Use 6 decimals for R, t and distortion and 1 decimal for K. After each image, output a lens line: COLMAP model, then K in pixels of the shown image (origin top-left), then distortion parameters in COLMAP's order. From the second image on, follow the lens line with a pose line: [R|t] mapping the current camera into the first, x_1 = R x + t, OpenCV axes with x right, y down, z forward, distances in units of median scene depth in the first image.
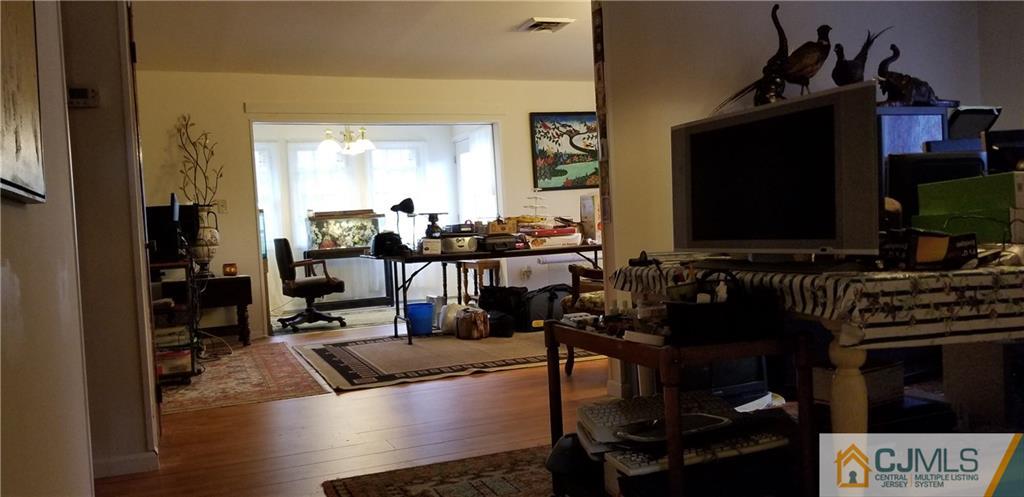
lens RADIAL K [[823.8, 0, 512.0], [0, 823.8, 248.5], [0, 0, 1]] dist [0.124257, -0.002508]
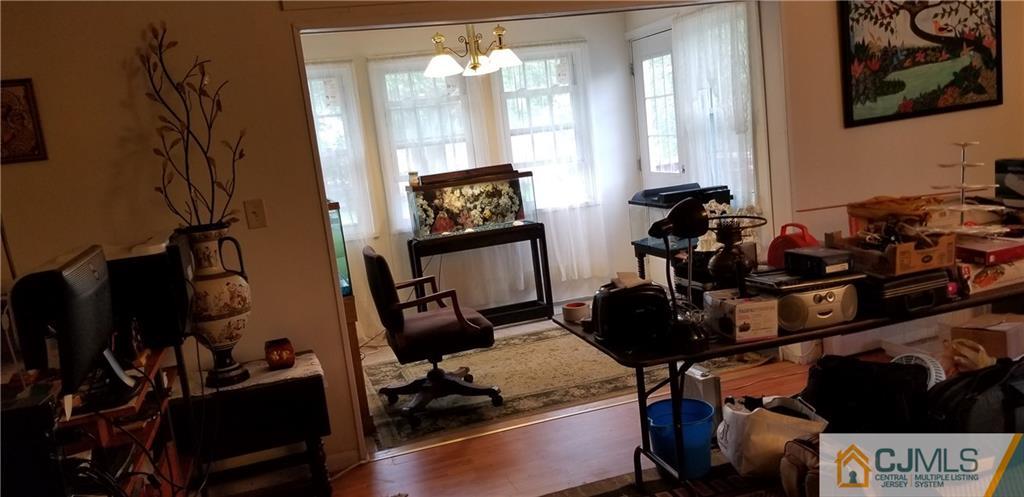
lens RADIAL K [[831.0, 0, 521.2], [0, 831.0, 268.0], [0, 0, 1]] dist [0.074060, -0.113606]
pose [[0.994886, -0.043575, -0.091126, -0.127487], [0.055858, 0.989007, 0.136914, -0.065002], [0.084158, -0.141304, 0.986383, 0.450134]]
